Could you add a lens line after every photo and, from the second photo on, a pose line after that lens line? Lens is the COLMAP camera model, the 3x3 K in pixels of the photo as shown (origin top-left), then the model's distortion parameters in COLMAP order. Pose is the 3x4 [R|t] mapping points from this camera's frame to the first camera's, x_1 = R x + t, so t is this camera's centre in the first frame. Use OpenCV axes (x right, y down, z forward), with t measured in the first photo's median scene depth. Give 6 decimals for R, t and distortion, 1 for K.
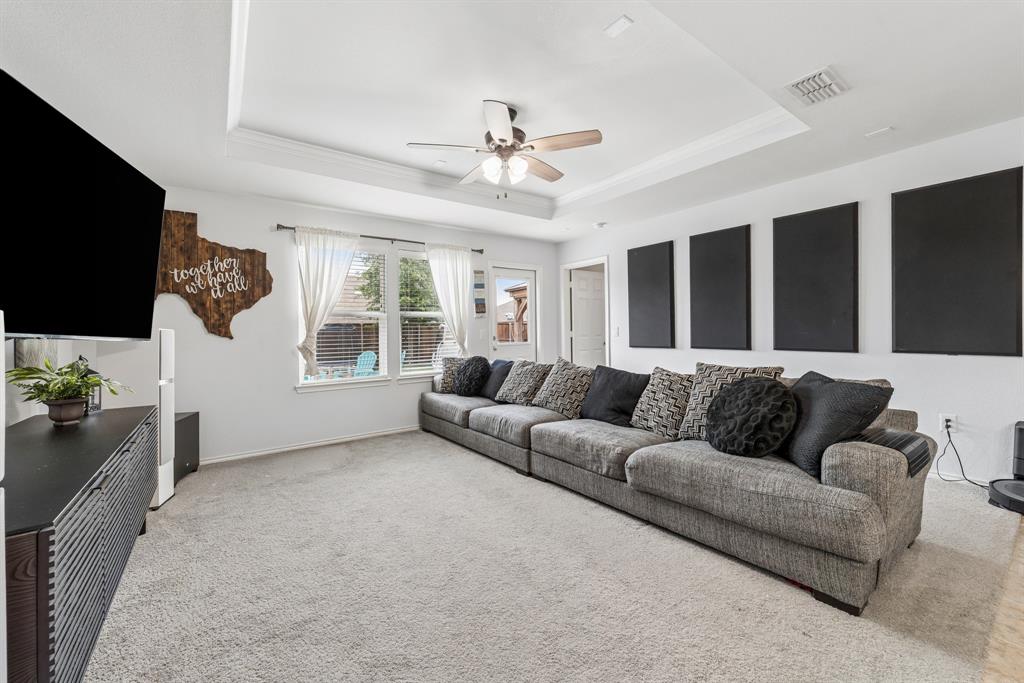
lens RADIAL K [[396.8, 0, 507.5], [0, 396.8, 326.5], [0, 0, 1]] dist [-0.017483, 0.007553]
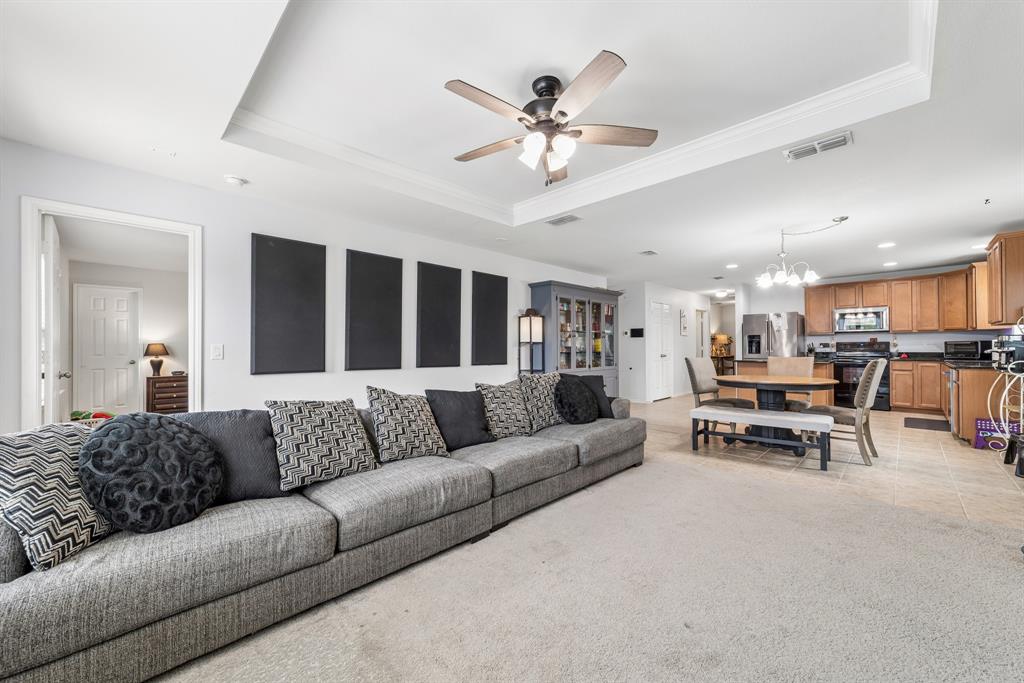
lens RADIAL K [[396.8, 0, 516.9], [0, 396.8, 347.9], [0, 0, 1]] dist [-0.017483, 0.007553]
pose [[-0.162032, 0.026179, 0.986438, -0.601442], [-0.006385, 0.999599, -0.027577, 0.029123], [-0.986765, -0.010767, -0.161799, 0.890280]]
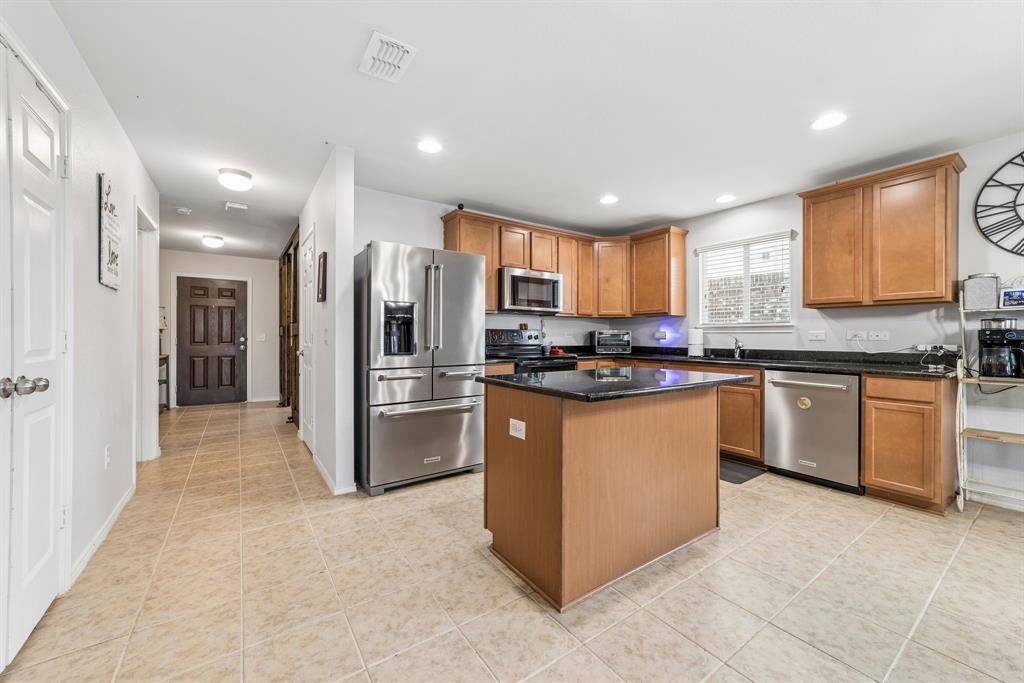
lens RADIAL K [[396.8, 0, 513.8], [0, 396.8, 338.4], [0, 0, 1]] dist [-0.017483, 0.007553]
pose [[-0.999478, 0.022184, 0.023469, 1.061724], [0.021848, 0.999656, -0.014483, -0.023079], [-0.023783, -0.013963, -0.999620, 0.041195]]
